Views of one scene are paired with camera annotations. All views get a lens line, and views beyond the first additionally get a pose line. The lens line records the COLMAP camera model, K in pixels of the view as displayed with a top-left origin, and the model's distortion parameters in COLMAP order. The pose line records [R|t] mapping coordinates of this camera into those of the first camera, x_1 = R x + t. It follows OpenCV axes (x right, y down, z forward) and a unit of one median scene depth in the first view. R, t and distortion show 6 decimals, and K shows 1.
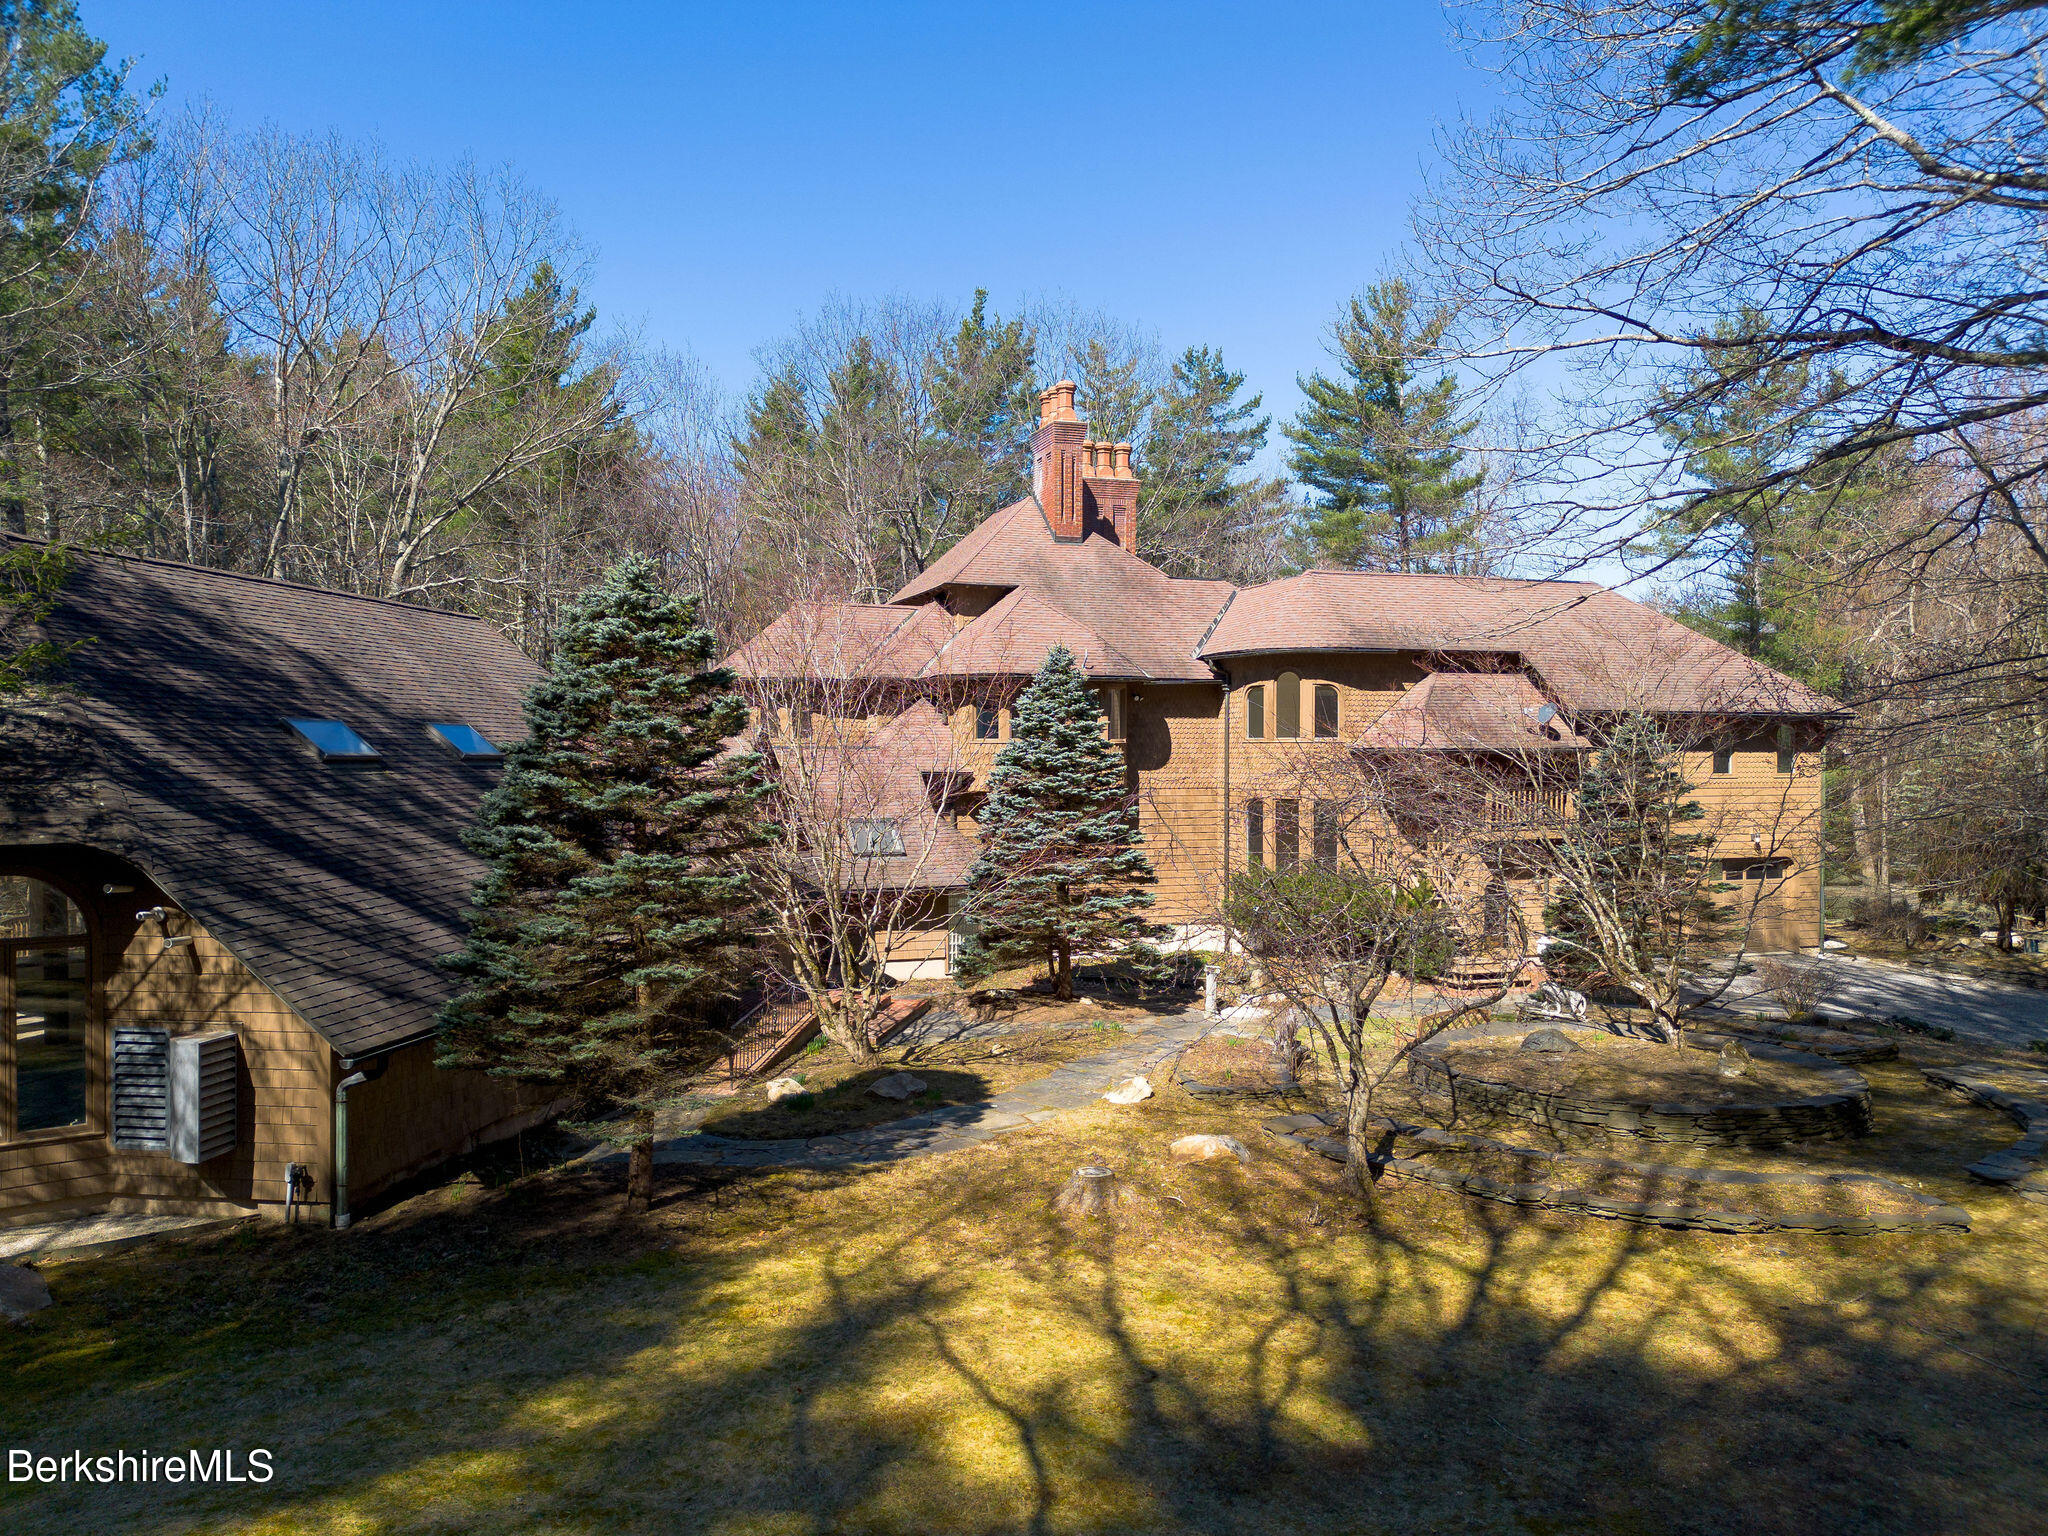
lens RADIAL K [[1430.7, 0, 1024.0], [0, 1430.7, 821.3], [0, 0, 1]] dist [0.057951, 0.000677]
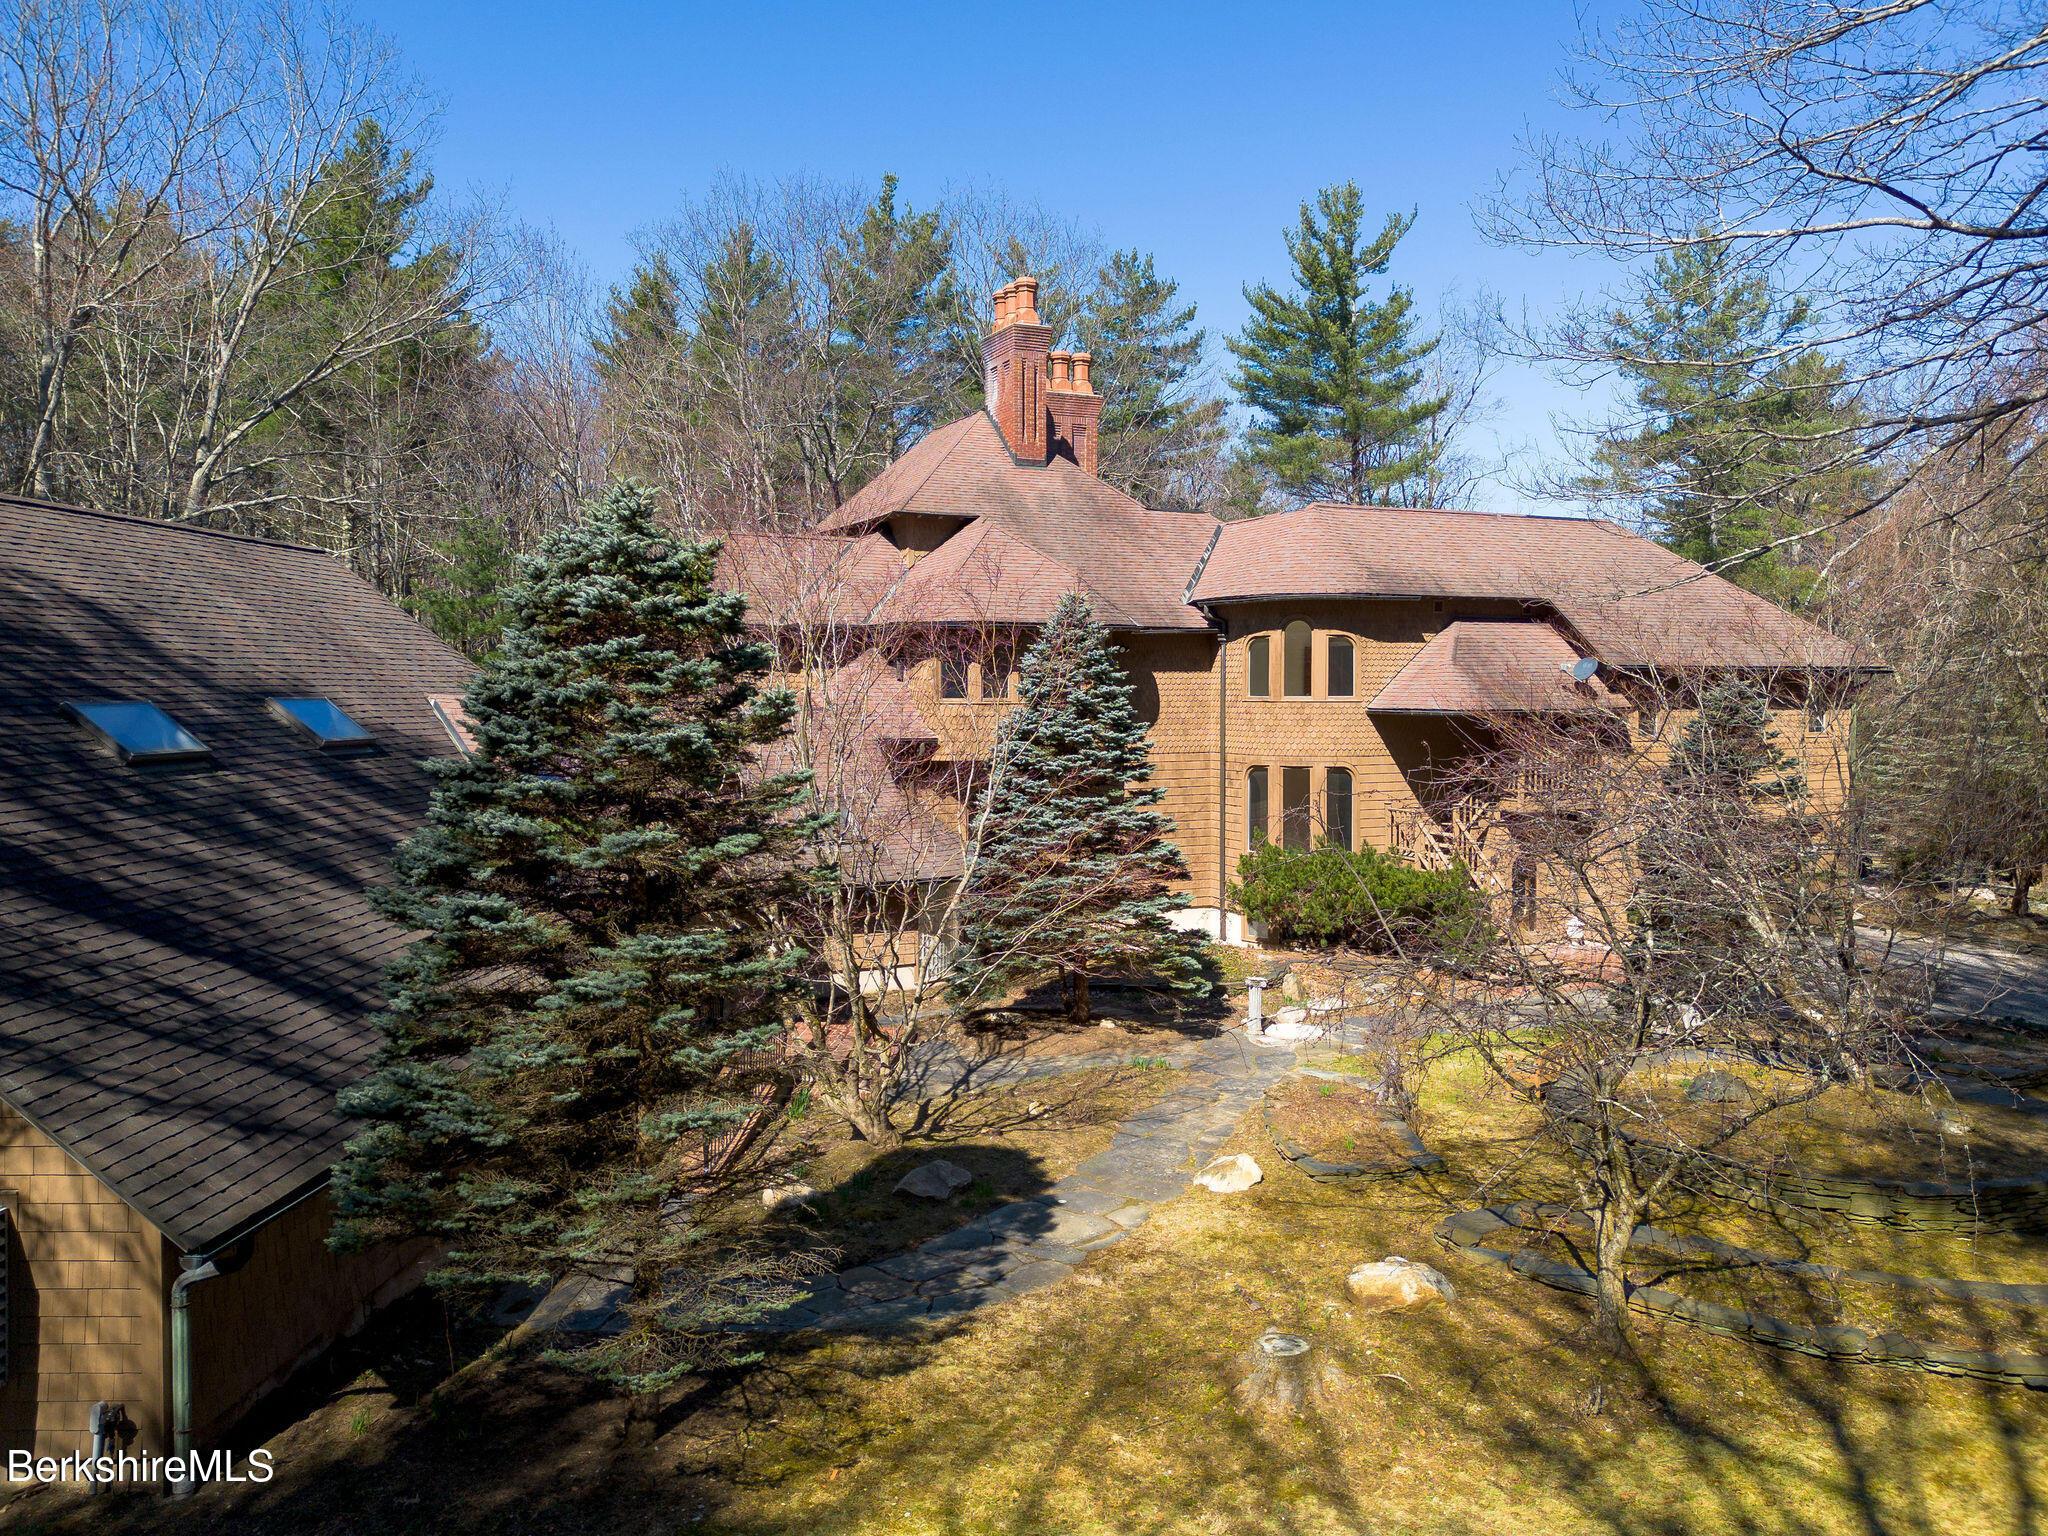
lens RADIAL K [[1437.7, 0, 1025.9], [0, 1437.7, 766.5], [0, 0, 1]] dist [0.050445, -0.017730]
pose [[0.992547, -0.008152, 0.121585, -0.106196], [0.006204, 0.999846, 0.016397, -0.038254], [-0.121700, -0.015520, 0.992446, 0.188044]]
